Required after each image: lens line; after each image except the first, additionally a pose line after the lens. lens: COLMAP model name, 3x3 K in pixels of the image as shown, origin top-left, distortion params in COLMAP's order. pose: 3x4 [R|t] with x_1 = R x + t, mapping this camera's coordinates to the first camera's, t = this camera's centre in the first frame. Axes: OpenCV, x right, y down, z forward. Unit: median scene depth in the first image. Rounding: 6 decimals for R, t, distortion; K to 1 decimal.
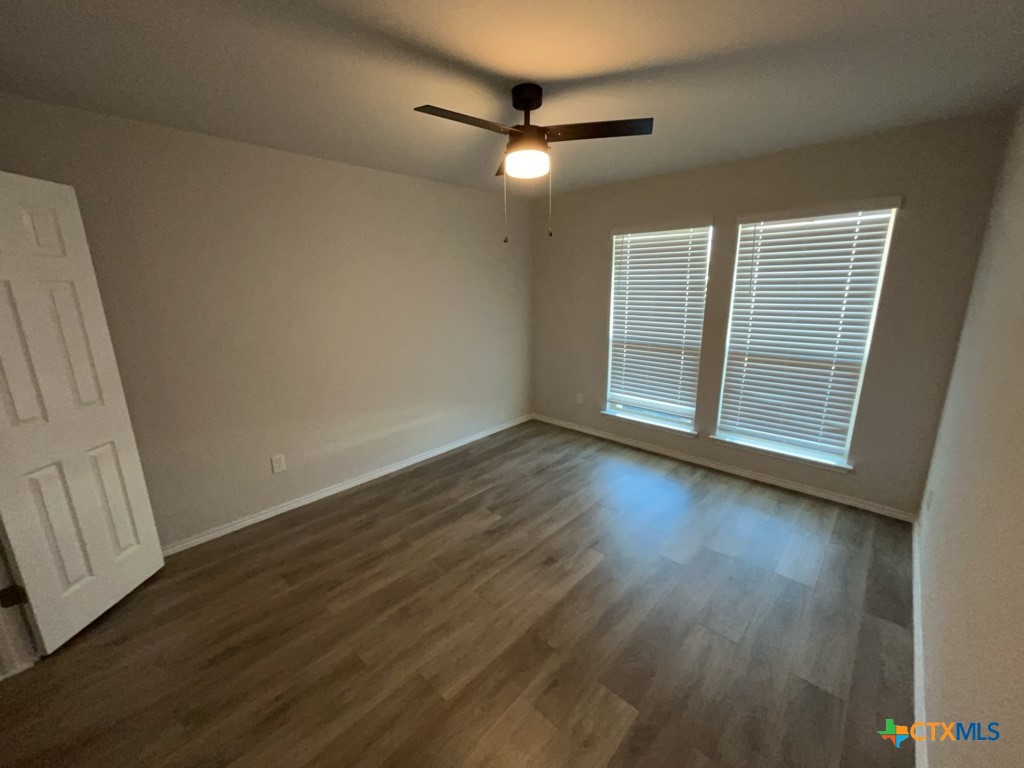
lens RADIAL K [[411.6, 0, 509.9], [0, 411.6, 384.9], [0, 0, 1]] dist [-0.002741, 0.000622]
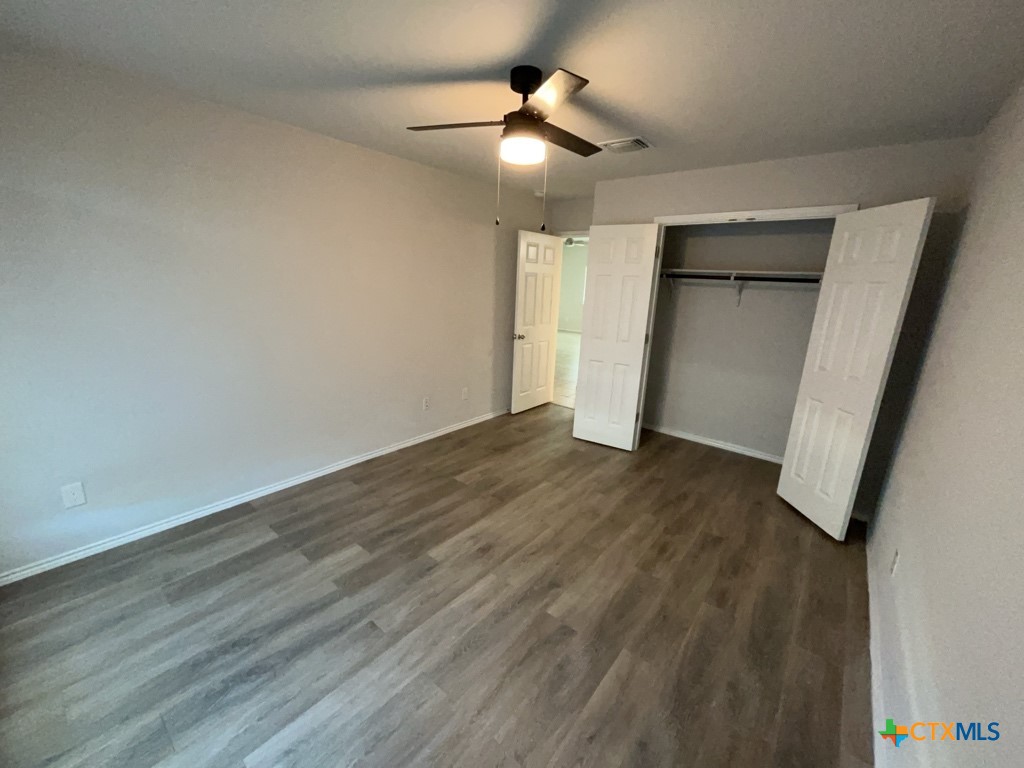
lens RADIAL K [[411.6, 0, 511.9], [0, 411.6, 384.3], [0, 0, 1]] dist [-0.002741, 0.000622]
pose [[-0.997261, -0.010988, -0.073136, 0.102694], [-0.044379, 0.879980, 0.472933, -0.373760], [0.059161, 0.474883, -0.878058, 1.556969]]
